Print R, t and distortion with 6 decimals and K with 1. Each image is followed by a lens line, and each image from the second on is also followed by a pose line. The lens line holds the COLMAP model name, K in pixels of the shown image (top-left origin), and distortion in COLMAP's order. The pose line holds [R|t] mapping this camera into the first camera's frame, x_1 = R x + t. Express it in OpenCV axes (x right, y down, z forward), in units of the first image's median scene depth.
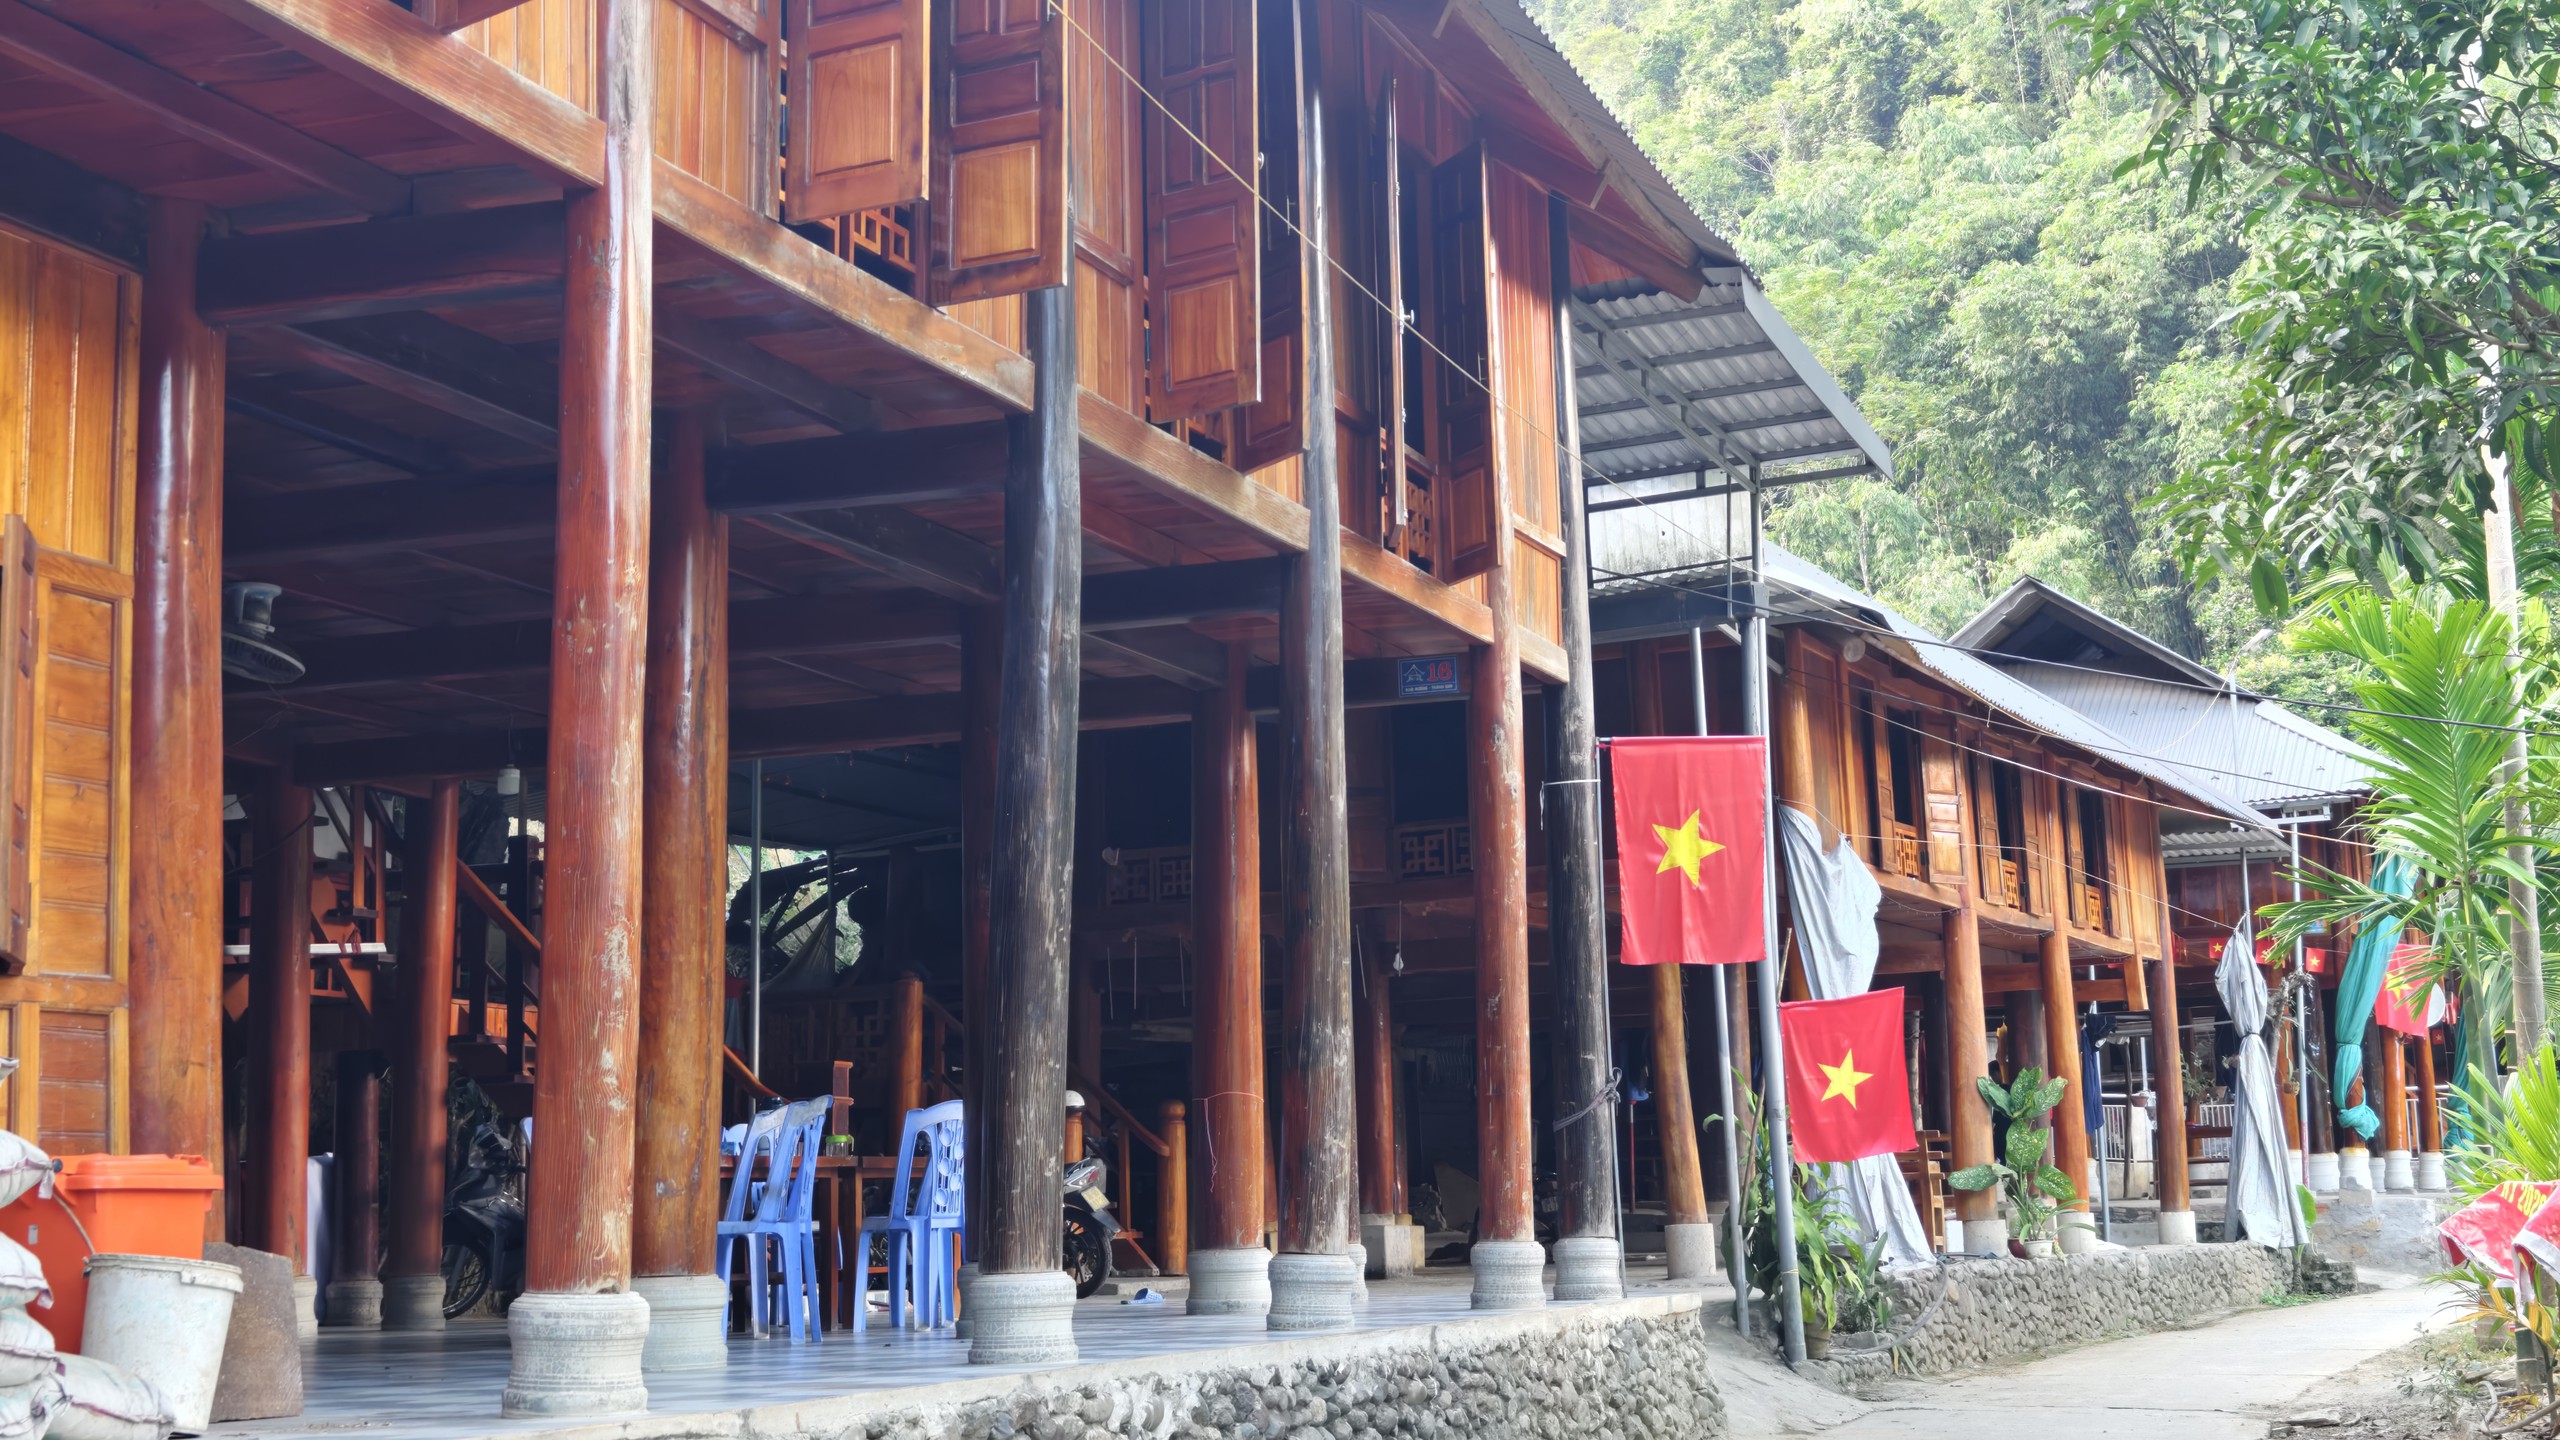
lens RADIAL K [[3215.0, 0, 1278.9], [0, 3215.0, 718.7], [0, 0, 1]] dist [0.003307, 0.000000]
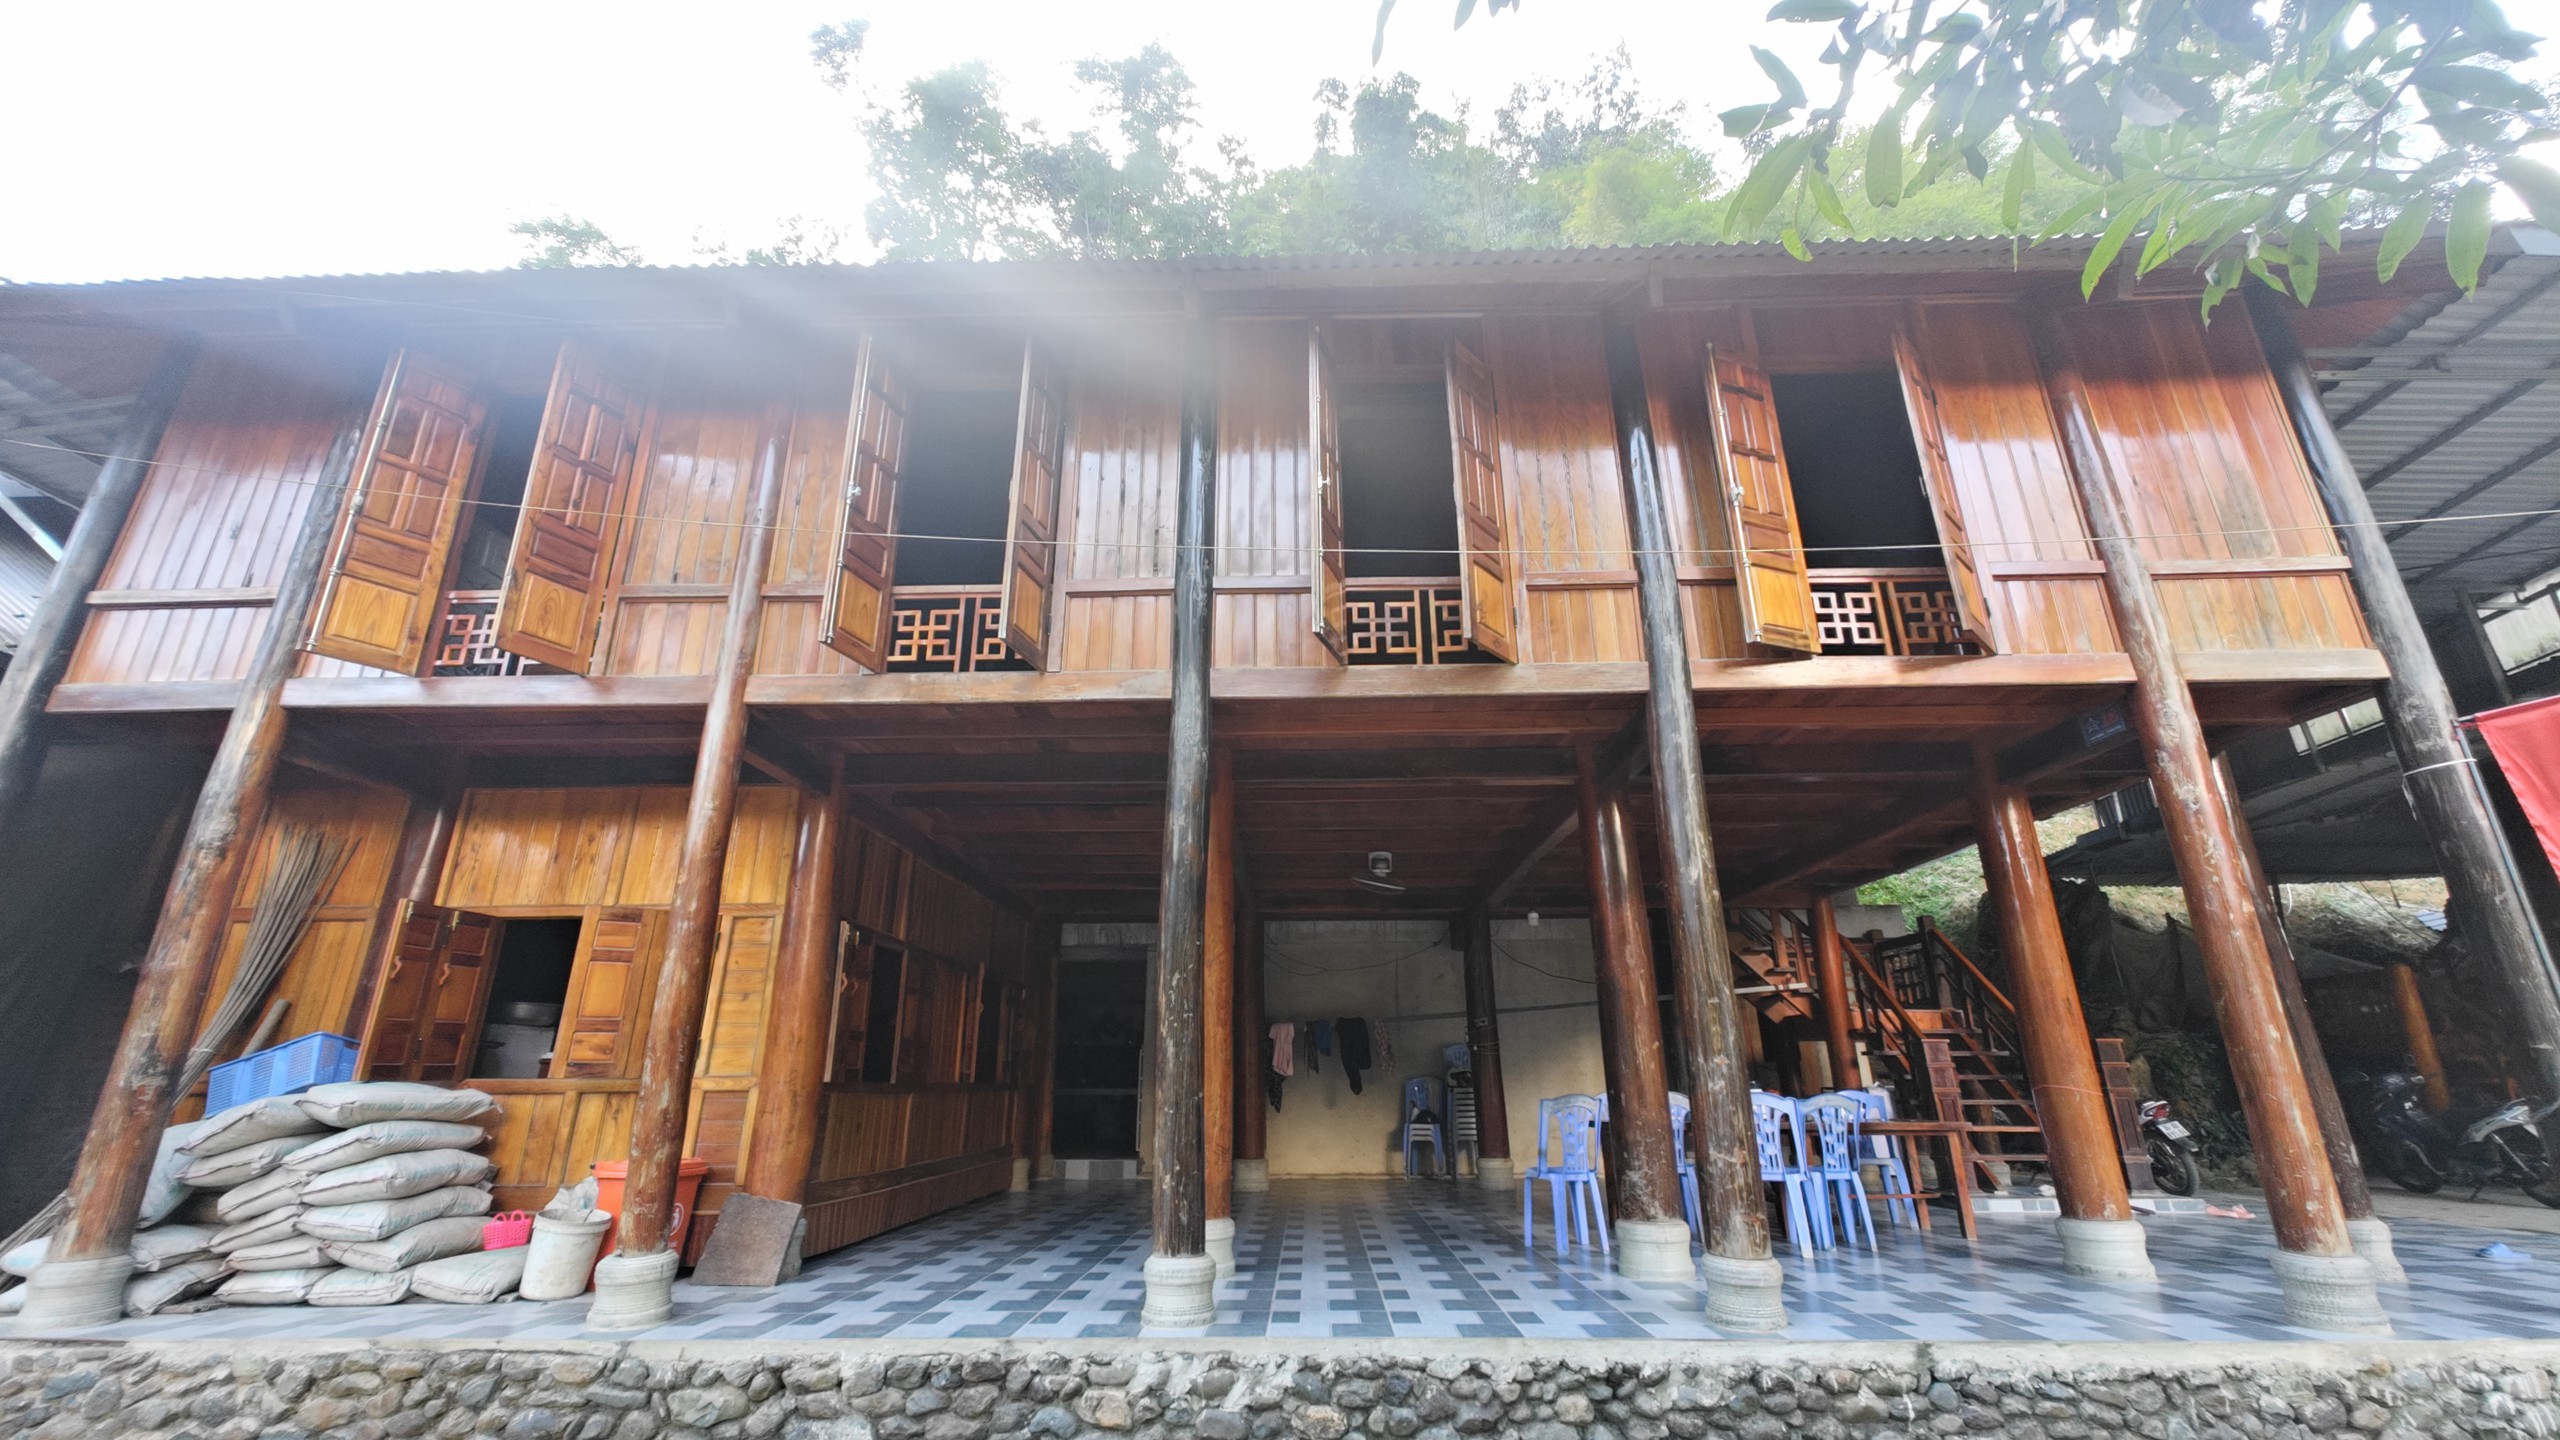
lens RADIAL K [[1060.6, 0, 1273.9], [0, 1060.6, 717.4], [0, 0, 1]] dist [-0.000288, -0.000054]
pose [[0.339150, -0.288731, -0.895328, 0.365235], [0.138364, 0.956694, -0.256108, 0.053152], [0.930501, -0.037022, 0.364413, 0.709042]]
